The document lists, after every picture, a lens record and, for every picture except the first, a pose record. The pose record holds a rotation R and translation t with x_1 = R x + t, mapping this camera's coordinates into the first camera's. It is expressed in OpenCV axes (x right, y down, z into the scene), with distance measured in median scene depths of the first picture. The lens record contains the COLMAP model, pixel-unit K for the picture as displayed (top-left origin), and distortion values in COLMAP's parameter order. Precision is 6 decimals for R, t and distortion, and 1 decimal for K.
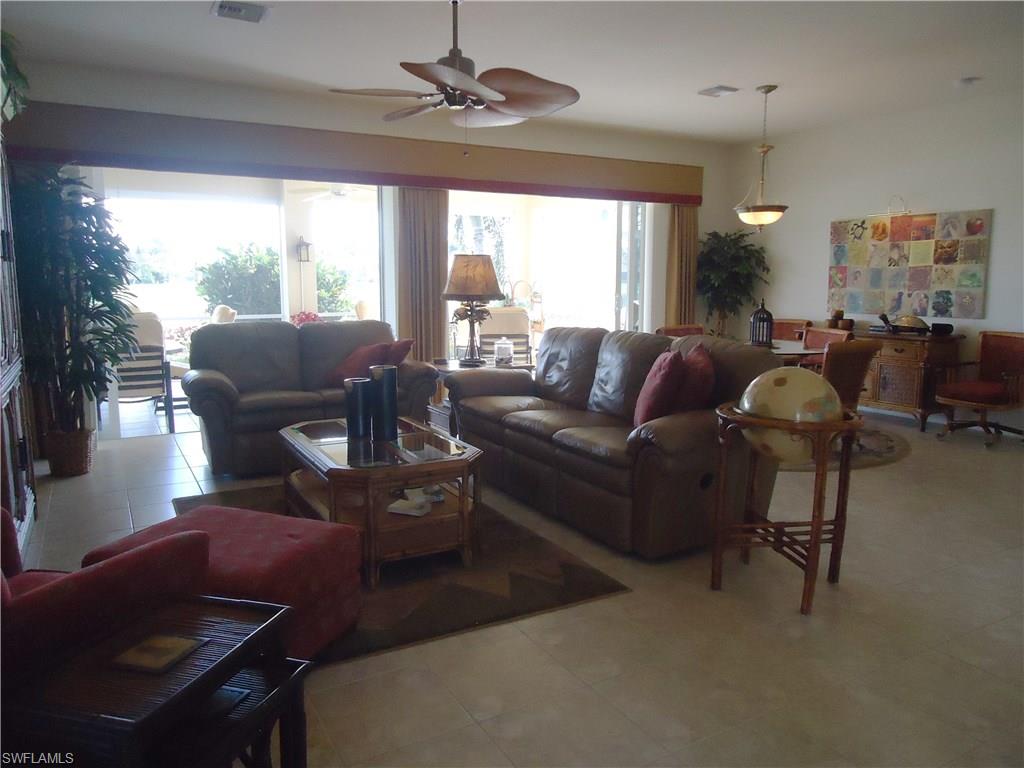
lens RADIAL K [[753.5, 0, 512.0], [0, 753.5, 384.0], [0, 0, 1]] dist [-0.004195, -0.001932]
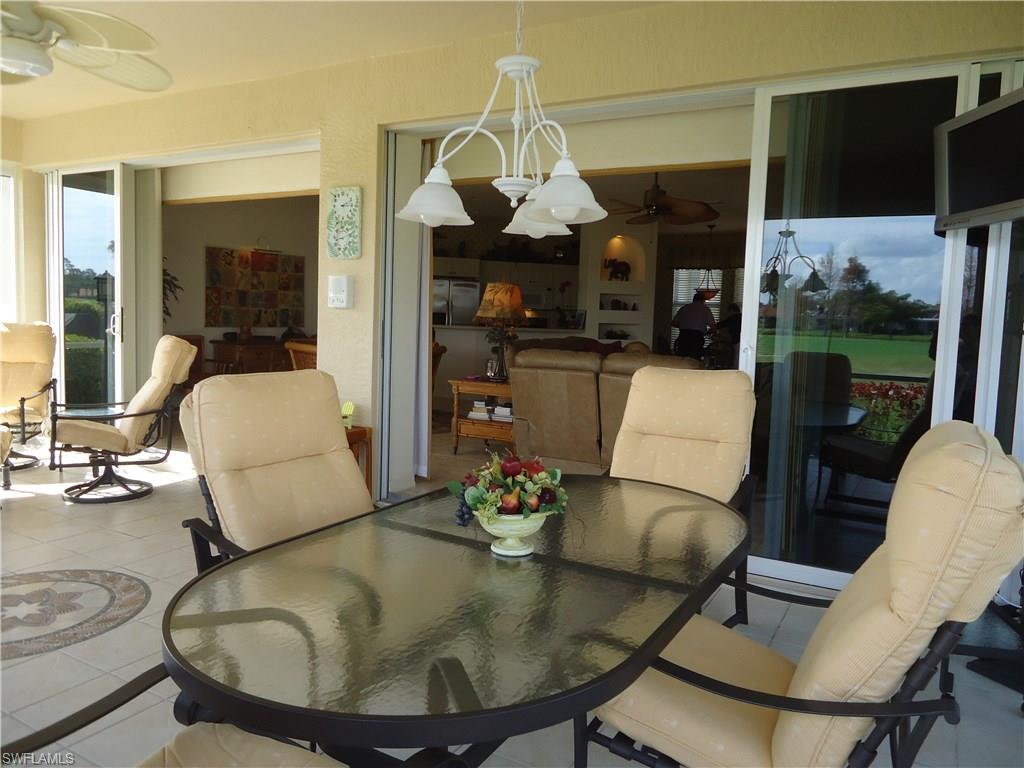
lens RADIAL K [[753.5, 0, 512.0], [0, 753.5, 384.0], [0, 0, 1]] dist [-0.004195, -0.001932]
pose [[-0.509426, -0.093243, 0.855448, -0.838931], [0.090319, 0.982827, 0.160913, -0.164271], [-0.855762, 0.159236, -0.492256, 1.275201]]
